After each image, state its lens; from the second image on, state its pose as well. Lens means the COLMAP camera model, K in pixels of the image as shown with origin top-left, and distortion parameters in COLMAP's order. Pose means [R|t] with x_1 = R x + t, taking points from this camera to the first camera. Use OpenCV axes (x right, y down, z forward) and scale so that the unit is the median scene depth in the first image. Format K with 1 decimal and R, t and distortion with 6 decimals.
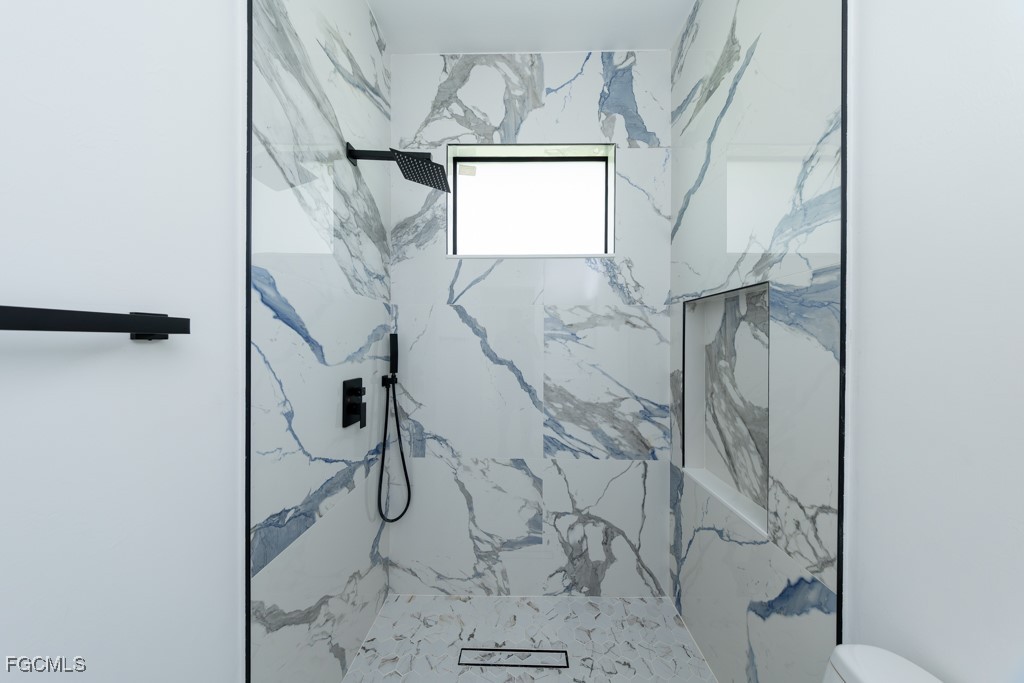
lens RADIAL K [[294.7, 0, 520.5], [0, 294.7, 345.0], [0, 0, 1]] dist [0.004446, -0.000797]
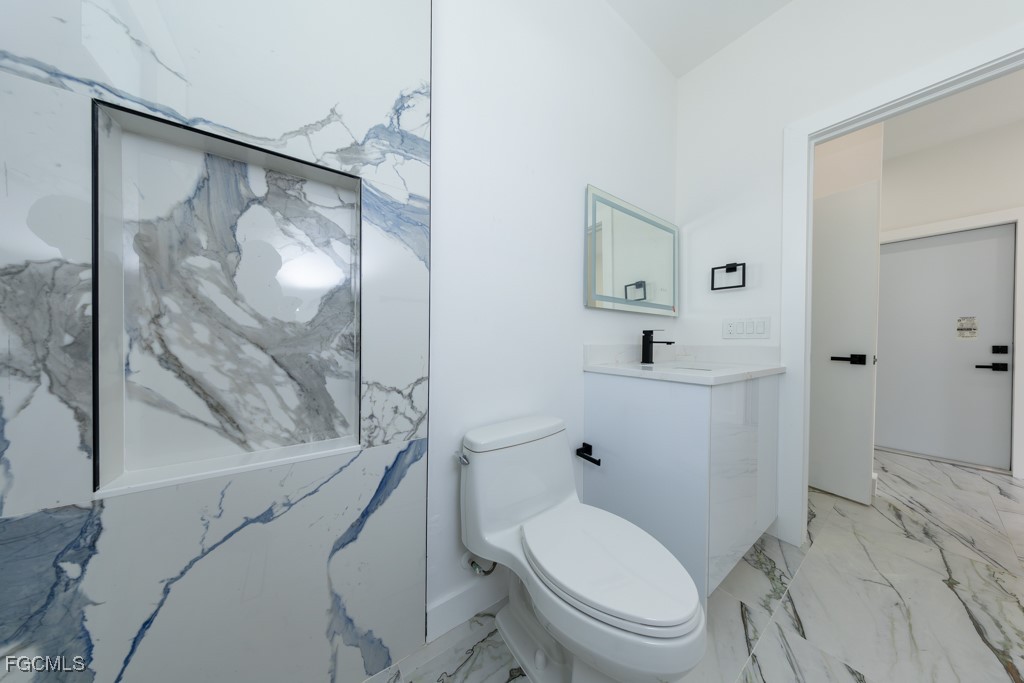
lens RADIAL K [[294.7, 0, 507.5], [0, 294.7, 343.6], [0, 0, 1]] dist [0.004446, -0.000797]
pose [[-0.577791, -0.019451, 0.815953, -0.204748], [-0.005627, 0.999787, 0.019849, 0.280283], [-0.816165, 0.006877, -0.577778, 1.119899]]
